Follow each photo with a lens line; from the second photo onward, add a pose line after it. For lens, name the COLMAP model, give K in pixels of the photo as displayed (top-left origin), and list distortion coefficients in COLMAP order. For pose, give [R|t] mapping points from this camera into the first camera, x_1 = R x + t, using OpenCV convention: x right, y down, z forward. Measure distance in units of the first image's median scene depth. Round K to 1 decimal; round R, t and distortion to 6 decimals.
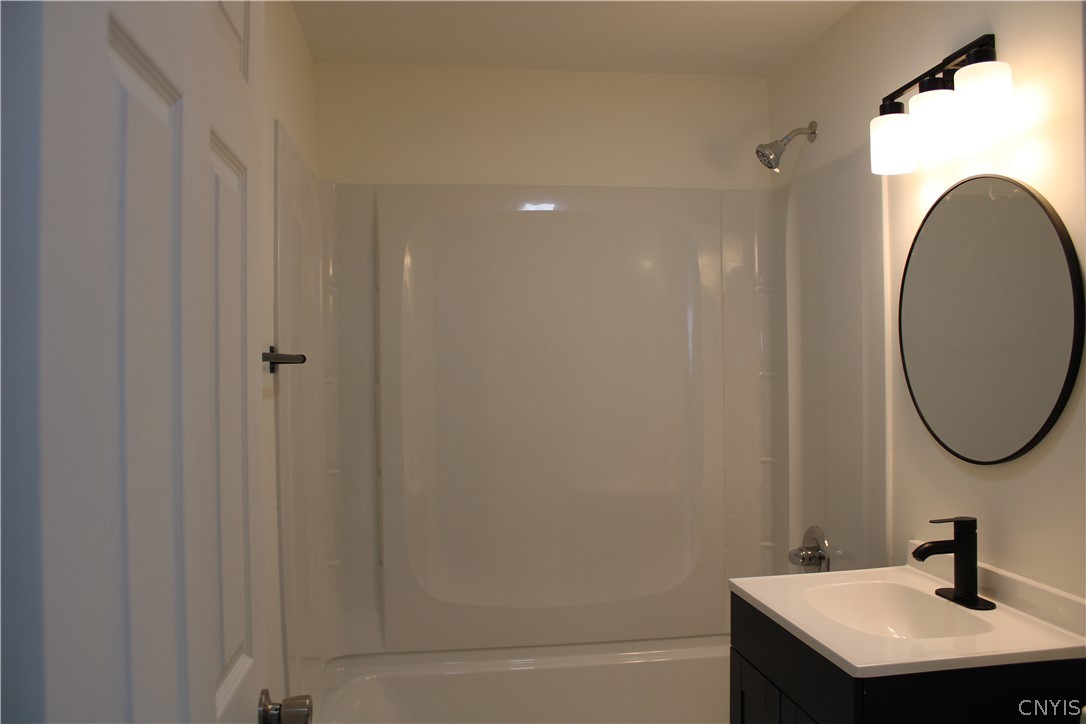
lens RADIAL K [[904.4, 0, 536.8], [0, 904.4, 364.8], [0, 0, 1]] dist [-0.169947, 0.155416]
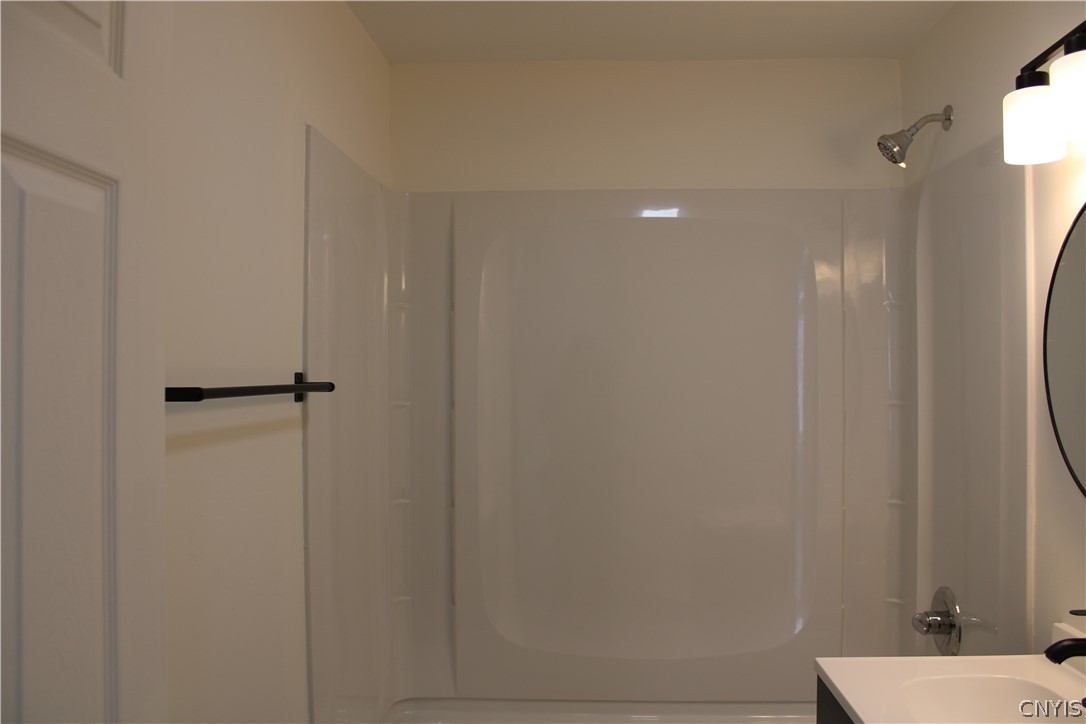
lens RADIAL K [[904.4, 0, 536.8], [0, 904.4, 364.8], [0, 0, 1]] dist [-0.169947, 0.155416]
pose [[0.981210, 0.009042, -0.192731, 0.090636], [-0.010316, 0.999931, -0.005607, -0.019964], [0.192667, 0.007490, 0.981236, 0.112039]]
